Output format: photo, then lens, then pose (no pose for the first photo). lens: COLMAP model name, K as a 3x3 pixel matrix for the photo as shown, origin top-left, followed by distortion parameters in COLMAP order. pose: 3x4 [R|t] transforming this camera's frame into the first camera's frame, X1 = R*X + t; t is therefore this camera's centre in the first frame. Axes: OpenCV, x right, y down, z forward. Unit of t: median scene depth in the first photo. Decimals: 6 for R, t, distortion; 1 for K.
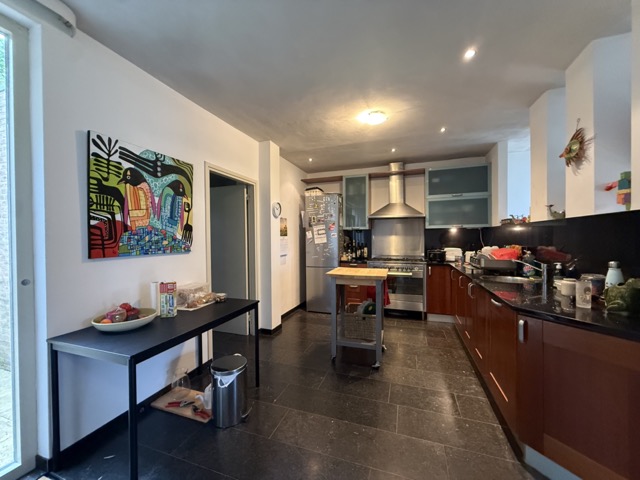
lens RADIAL K [[256.9, 0, 320.0], [0, 256.9, 240.0], [0, 0, 1]] dist [0.000696, 0.000076]
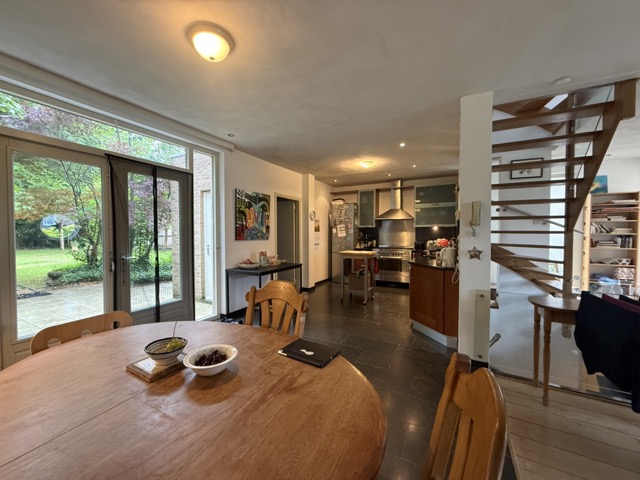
lens RADIAL K [[254.6, 0, 320.0], [0, 254.6, 240.0], [0, 0, 1]] dist [0.000292, 0.000045]
pose [[0.988561, 0.011241, -0.150402, 0.125128], [-0.008614, 0.999799, 0.018107, 0.008932], [0.150575, -0.016605, 0.988459, -0.599936]]
